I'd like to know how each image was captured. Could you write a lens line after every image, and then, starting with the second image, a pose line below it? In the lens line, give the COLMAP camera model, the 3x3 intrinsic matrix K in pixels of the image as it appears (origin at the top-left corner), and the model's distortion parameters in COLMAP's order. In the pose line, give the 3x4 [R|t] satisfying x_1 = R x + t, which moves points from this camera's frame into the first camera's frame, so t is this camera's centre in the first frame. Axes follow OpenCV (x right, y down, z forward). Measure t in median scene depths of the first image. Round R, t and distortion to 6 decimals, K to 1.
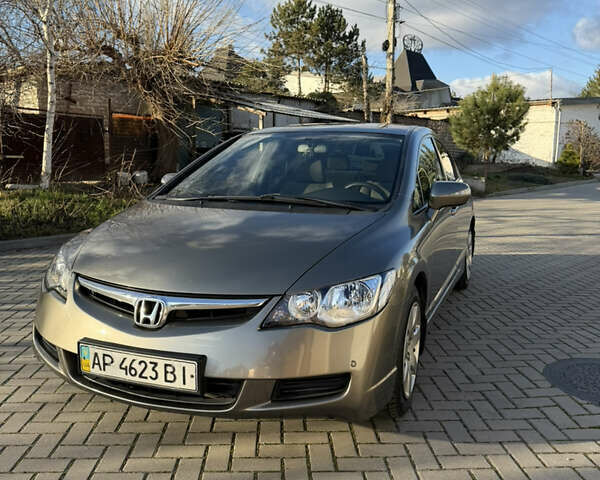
lens RADIAL K [[544.6, 0, 300.0], [0, 544.6, 240.0], [0, 0, 1]] dist [0.134462, -0.240584]
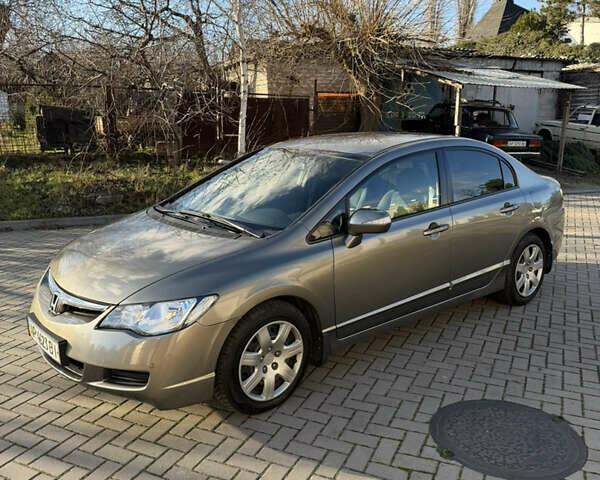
lens RADIAL K [[544.6, 0, 300.0], [0, 544.6, 240.0], [0, 0, 1]] dist [0.134462, -0.240584]
pose [[0.889175, 0.091157, -0.448394, 0.795272], [-0.059219, 0.994639, 0.084775, -0.164038], [0.453718, -0.048827, 0.889806, 0.016184]]
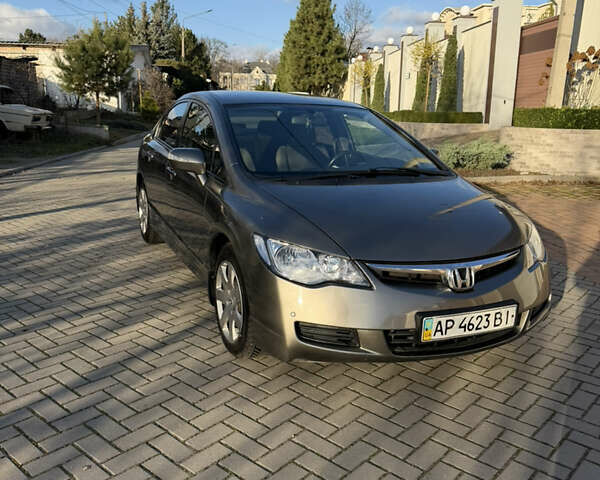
lens RADIAL K [[544.6, 0, 300.0], [0, 544.6, 240.0], [0, 0, 1]] dist [0.134462, -0.240584]
pose [[0.672635, -0.145177, 0.725593, -1.091026], [0.070782, 0.988692, 0.132202, -0.105078], [-0.736581, -0.037564, 0.675305, 0.366165]]
